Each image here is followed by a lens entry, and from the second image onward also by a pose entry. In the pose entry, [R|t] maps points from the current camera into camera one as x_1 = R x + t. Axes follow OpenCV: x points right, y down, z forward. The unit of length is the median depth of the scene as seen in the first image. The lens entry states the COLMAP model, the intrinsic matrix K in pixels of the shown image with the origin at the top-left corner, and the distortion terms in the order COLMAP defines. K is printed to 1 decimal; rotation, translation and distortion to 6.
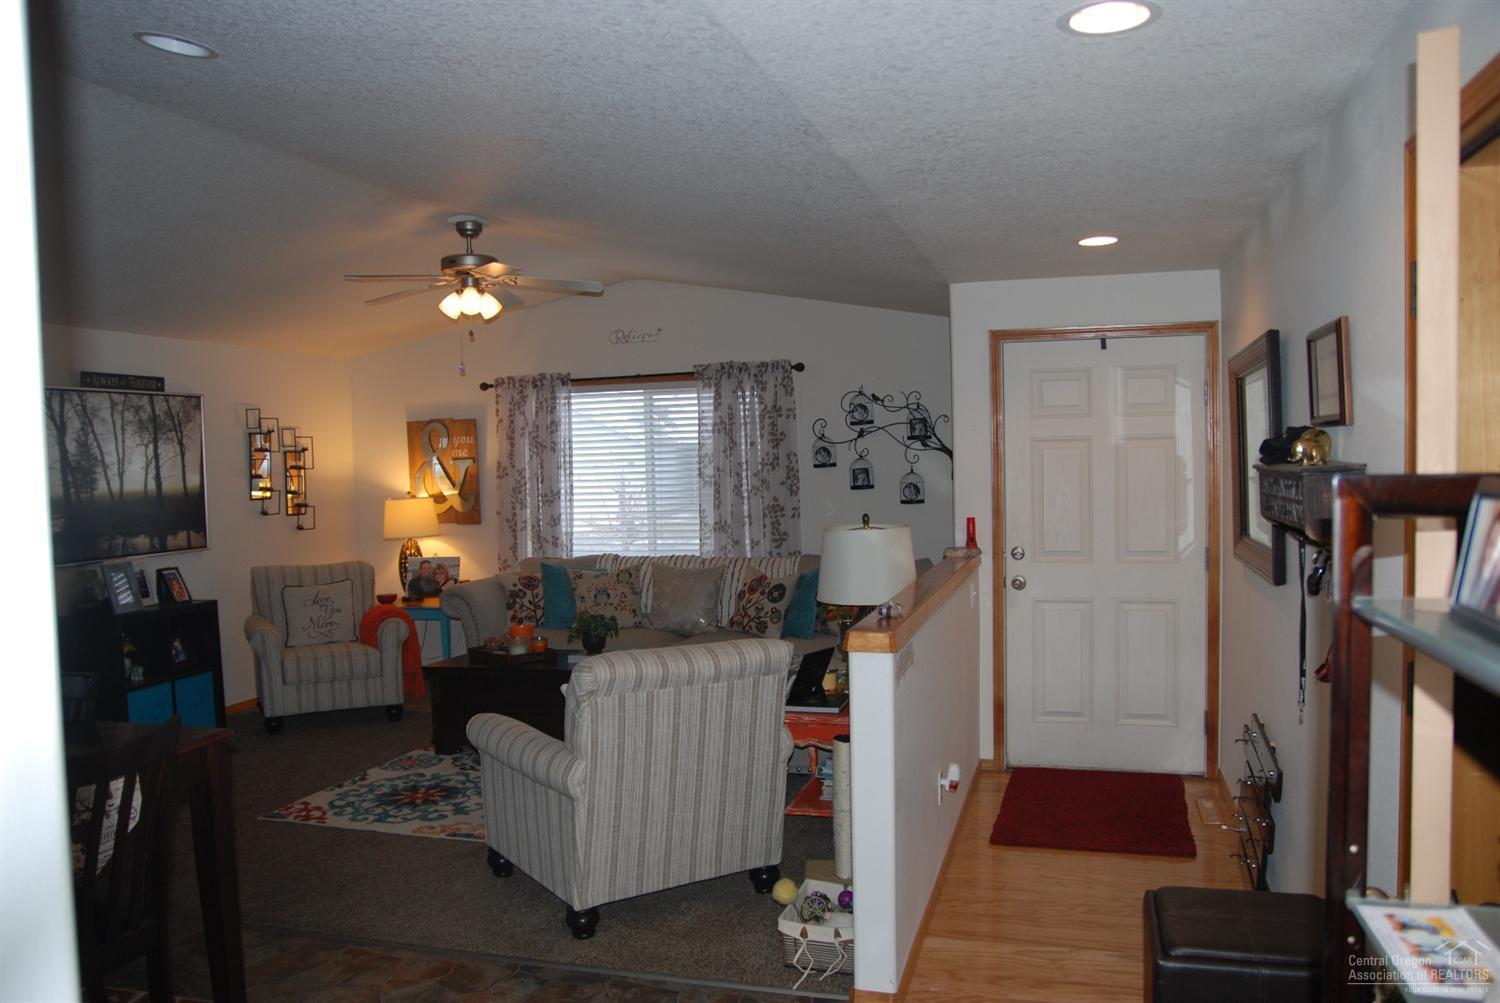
lens RADIAL K [[1199.7, 0, 742.2], [0, 1199.7, 504.6], [0, 0, 1]] dist [-0.089869, 0.027810]
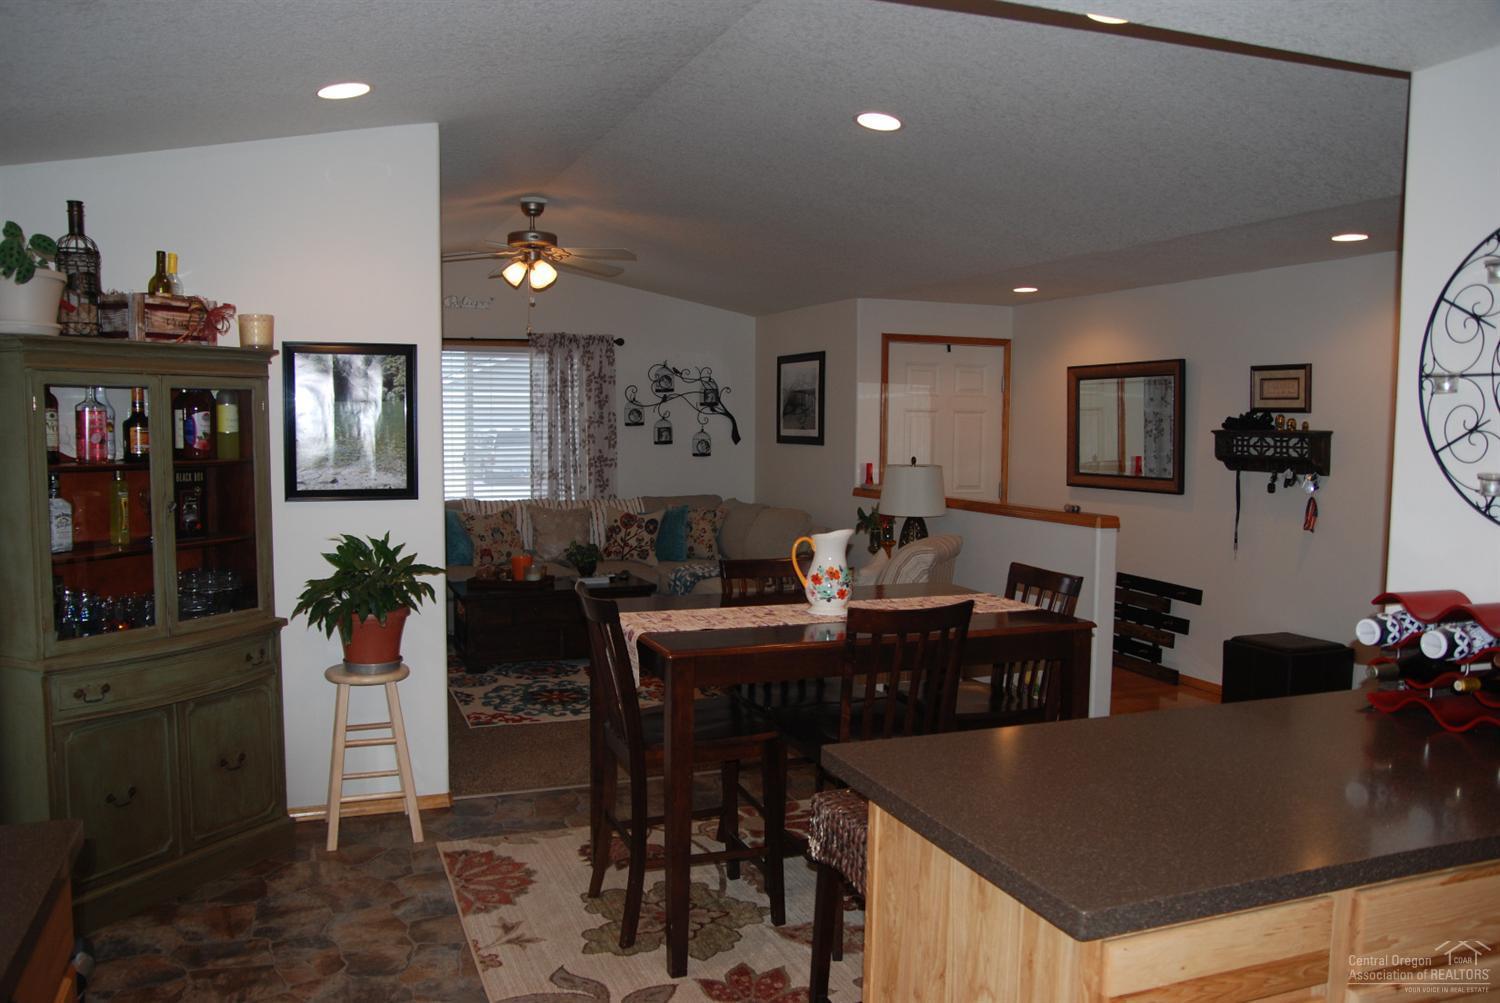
lens RADIAL K [[1199.7, 0, 748.0], [0, 1199.7, 498.7], [0, 0, 1]] dist [-0.089869, 0.027810]
pose [[0.785973, -0.010952, 0.618164, -0.669553], [-0.001951, 0.999794, 0.020194, 0.020587], [-0.618258, -0.017078, 0.785790, -0.031251]]
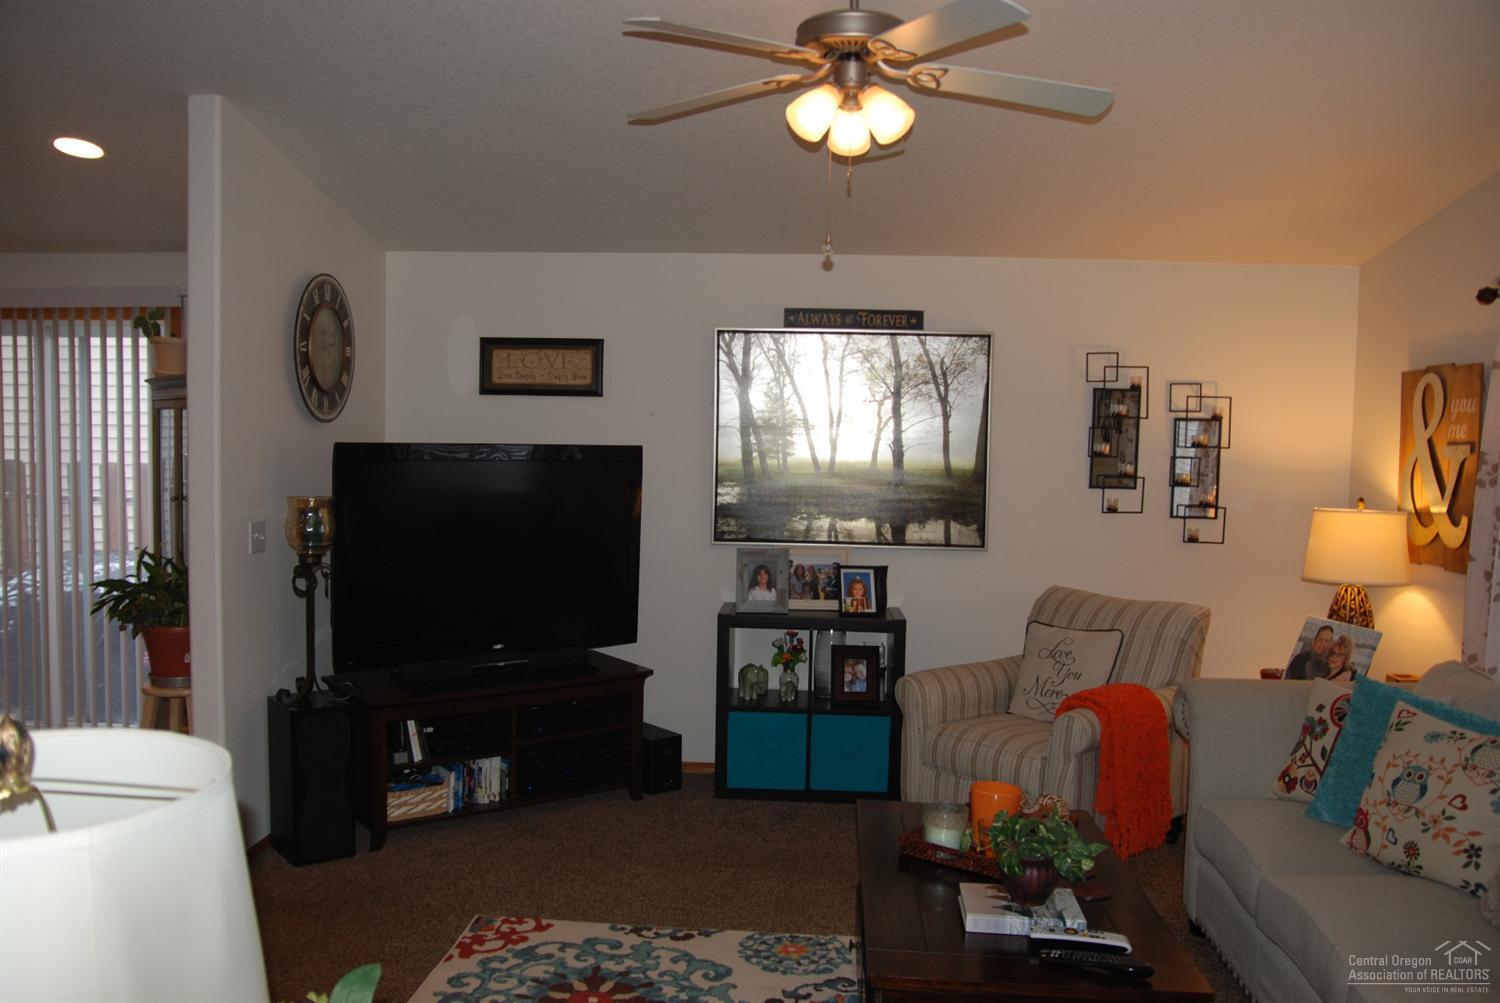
lens RADIAL K [[1199.7, 0, 748.4], [0, 1199.7, 501.8], [0, 0, 1]] dist [-0.089869, 0.027810]
pose [[0.215521, 0.086650, -0.972647, 0.227922], [-0.066328, 0.995054, 0.073949, -0.037189], [0.974244, 0.048577, 0.220202, 0.737988]]
